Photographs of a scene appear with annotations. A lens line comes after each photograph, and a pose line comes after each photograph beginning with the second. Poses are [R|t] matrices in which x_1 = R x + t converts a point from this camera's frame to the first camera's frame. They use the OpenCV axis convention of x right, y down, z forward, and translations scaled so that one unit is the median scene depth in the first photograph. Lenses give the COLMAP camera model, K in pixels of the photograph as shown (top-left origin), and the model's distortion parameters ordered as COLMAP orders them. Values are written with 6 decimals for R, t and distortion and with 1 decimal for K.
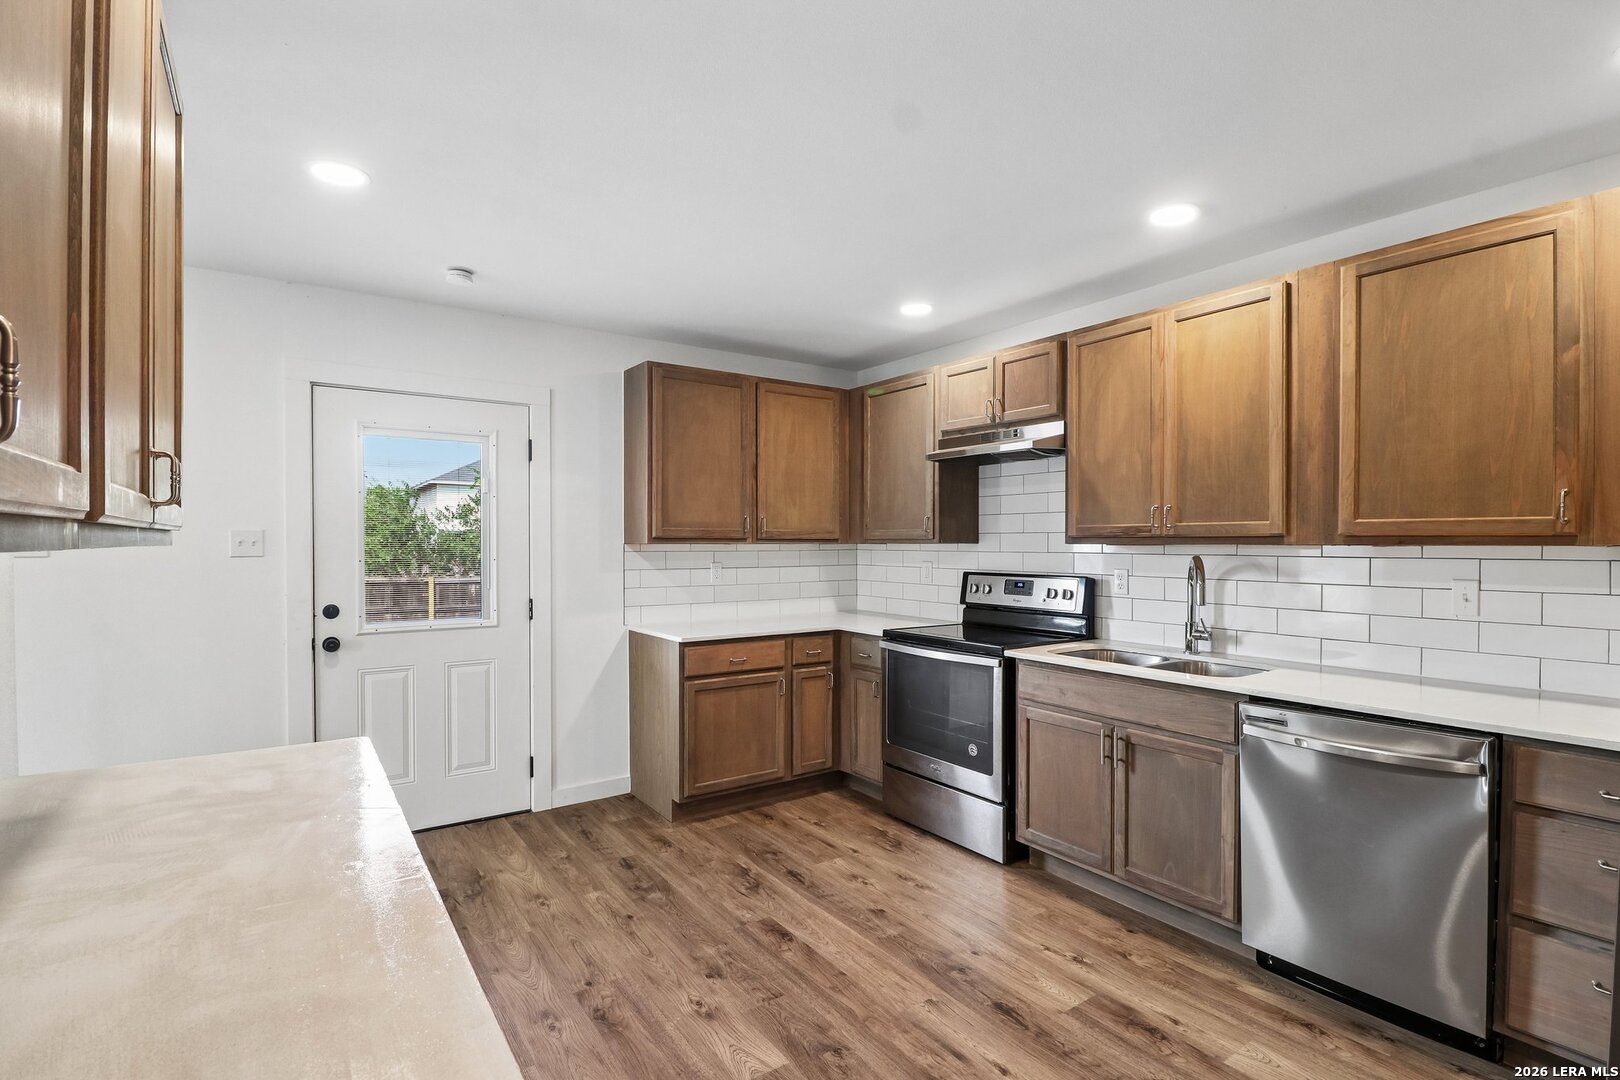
lens RADIAL K [[749.4, 0, 805.3], [0, 749.4, 526.8], [0, 0, 1]] dist [-0.000102, -0.006814]
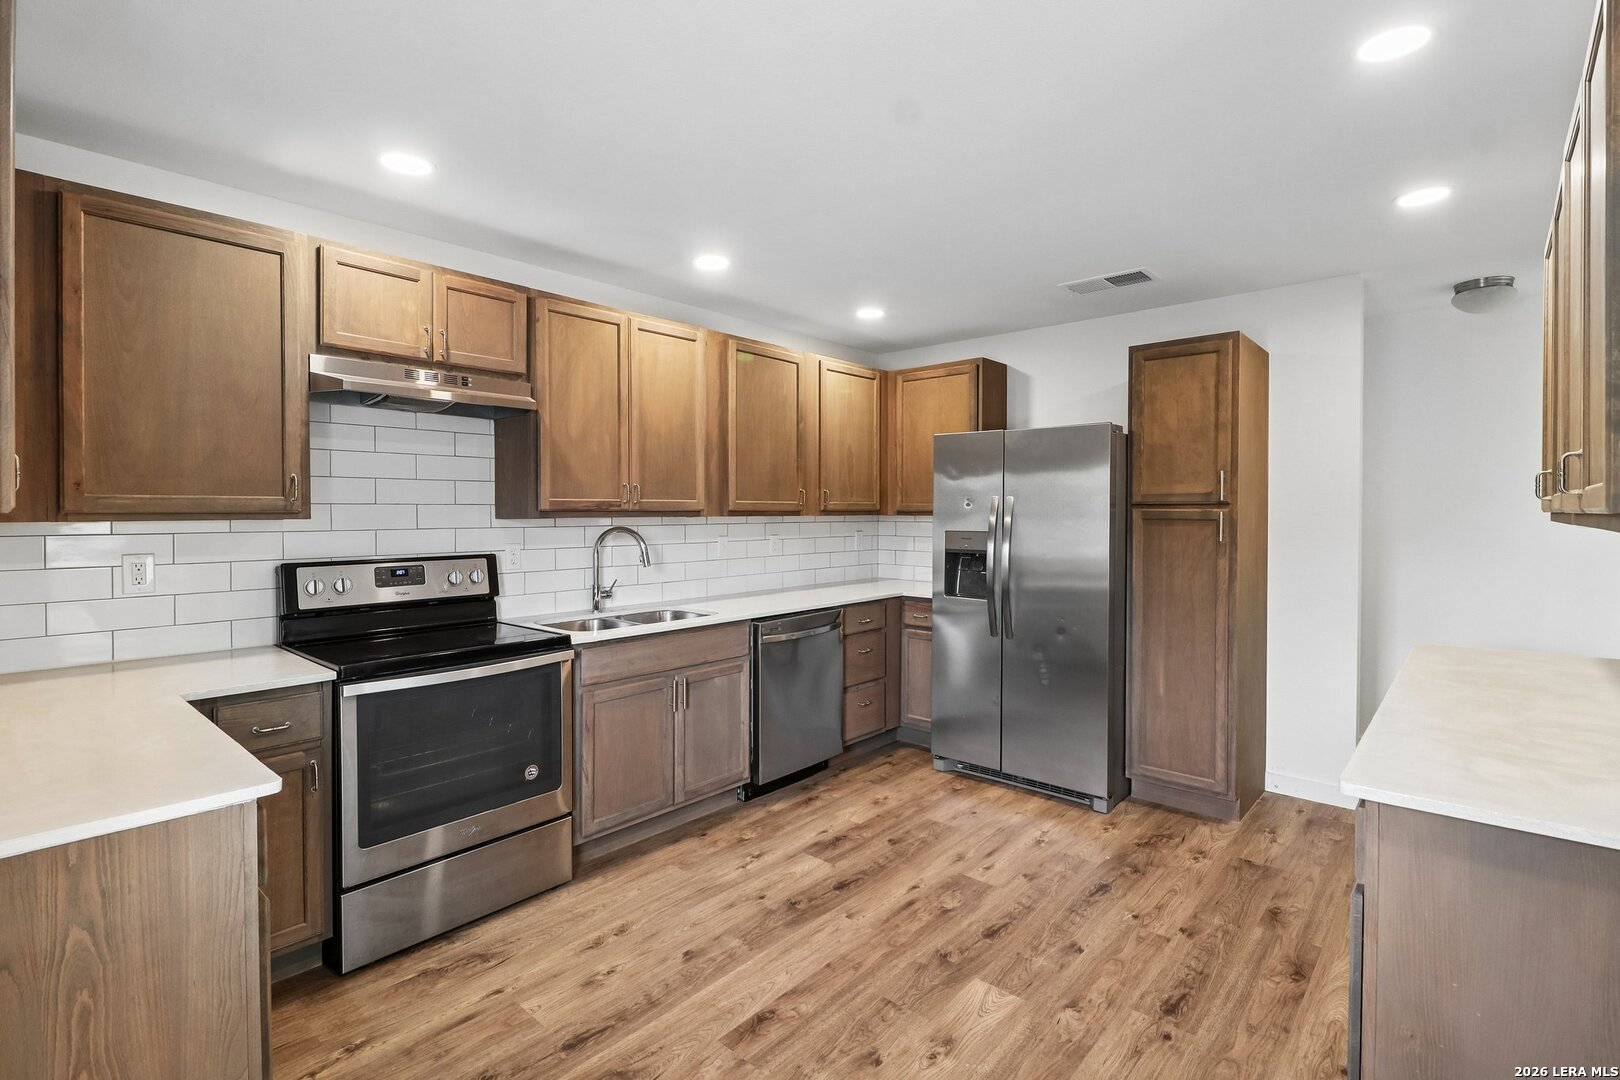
lens RADIAL K [[743.8, 0, 806.1], [0, 743.8, 501.6], [0, 0, 1]] dist [0.012808, -0.000360]
pose [[-0.214503, 0.009634, 0.976676, -0.760249], [-0.021079, 0.999673, -0.014491, 0.010577], [-0.976496, -0.023696, -0.214230, 1.062653]]
